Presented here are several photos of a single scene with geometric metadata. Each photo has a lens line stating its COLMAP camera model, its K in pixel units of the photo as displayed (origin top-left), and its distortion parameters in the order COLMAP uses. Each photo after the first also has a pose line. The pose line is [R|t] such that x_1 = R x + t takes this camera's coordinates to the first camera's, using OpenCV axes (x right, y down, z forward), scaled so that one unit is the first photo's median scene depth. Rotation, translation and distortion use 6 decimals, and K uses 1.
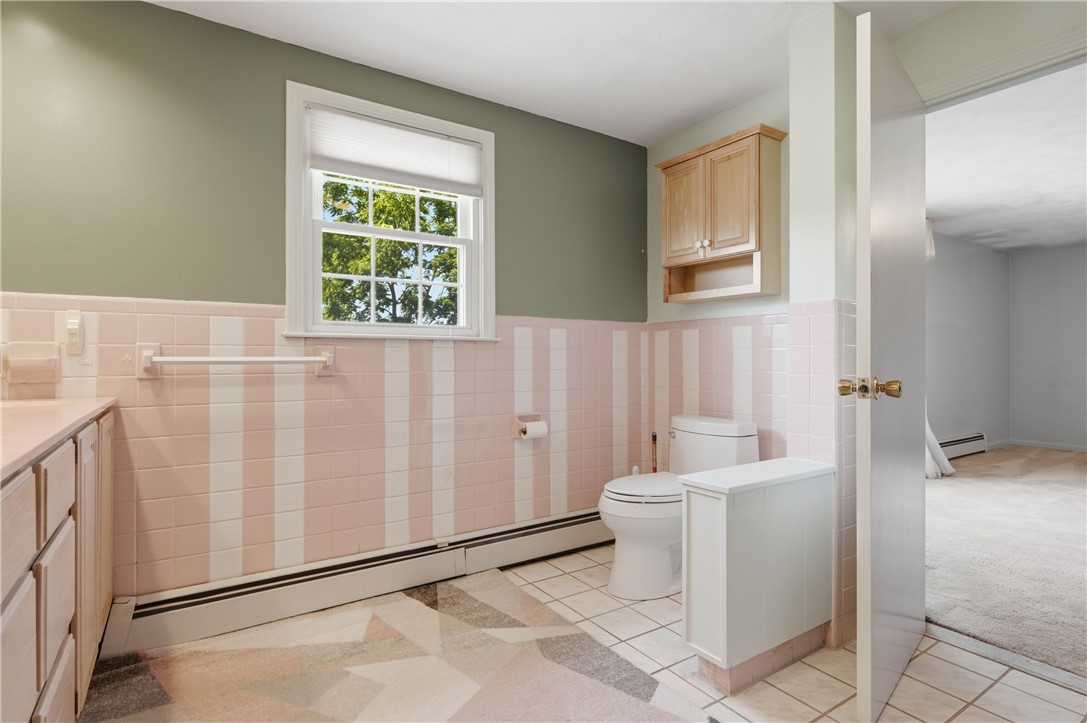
lens RADIAL K [[549.1, 0, 543.7], [0, 549.1, 359.2], [0, 0, 1]] dist [-0.001750, 0.001807]
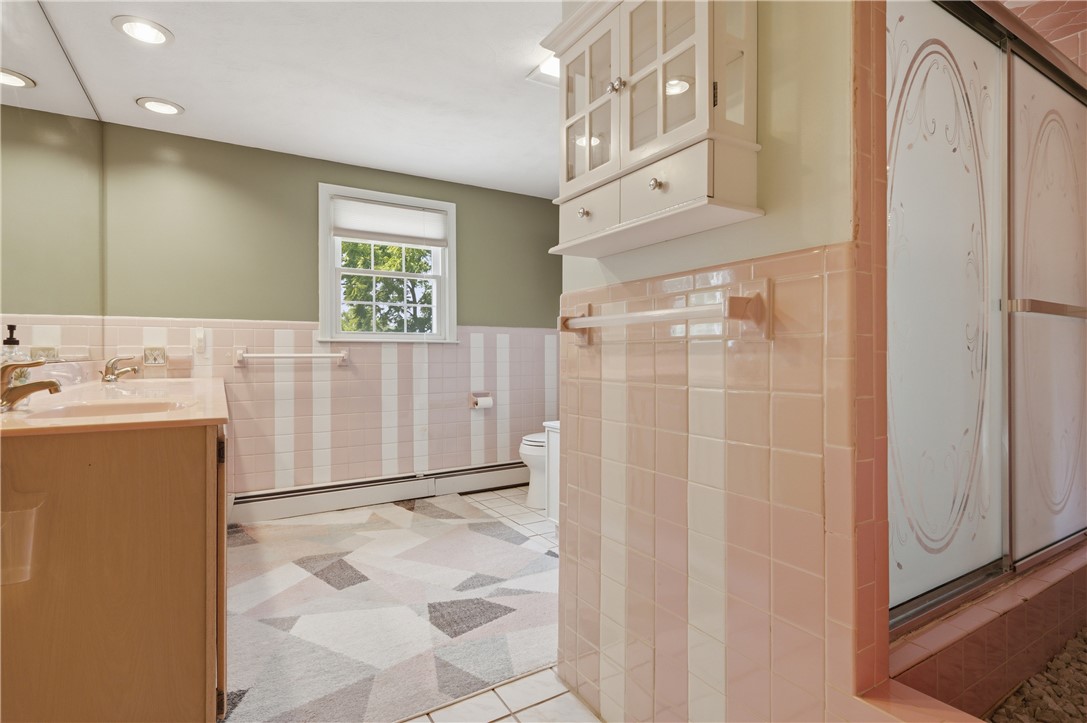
lens RADIAL K [[528.0, 0, 541.0], [0, 528.0, 358.3], [0, 0, 1]] dist [0.007471, 0.000241]
pose [[0.999276, -0.002417, -0.037957, 0.230512], [0.002599, 0.999985, 0.004751, 0.002856], [0.037945, -0.004846, 0.999268, -0.506706]]
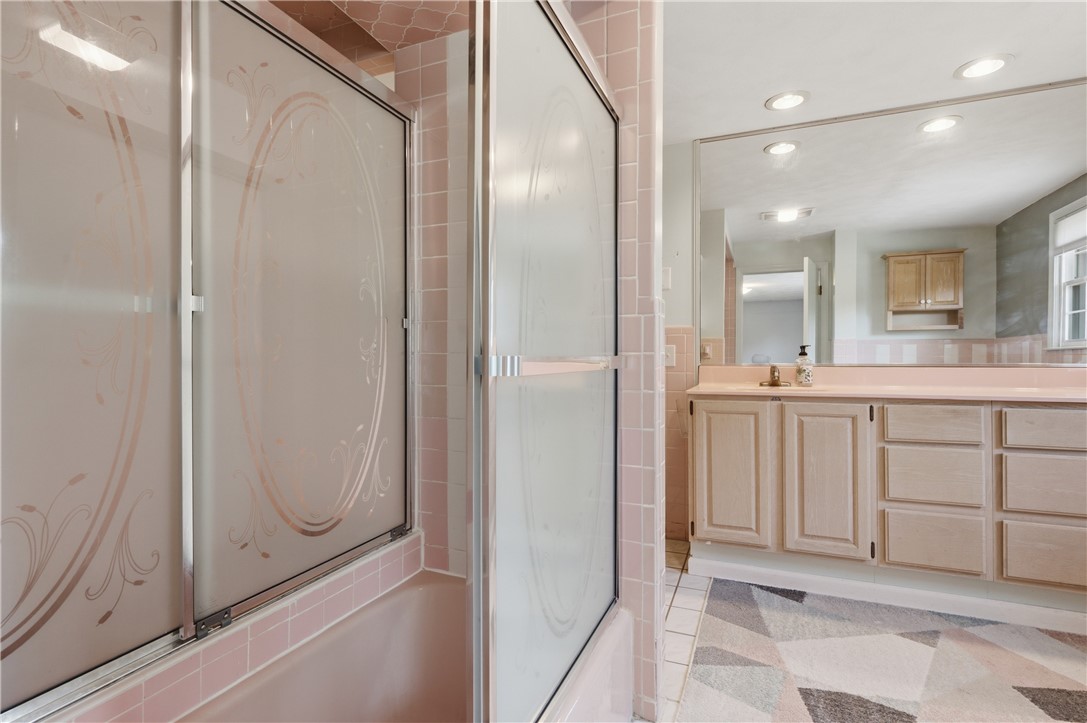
lens RADIAL K [[528.0, 0, 543.8], [0, 528.0, 359.9], [0, 0, 1]] dist [0.007471, 0.000241]
pose [[-0.828310, 0.000828, -0.560269, 0.768406], [-0.000232, 0.999998, 0.001820, -0.003948], [0.560270, 0.001637, -0.828309, 0.759194]]
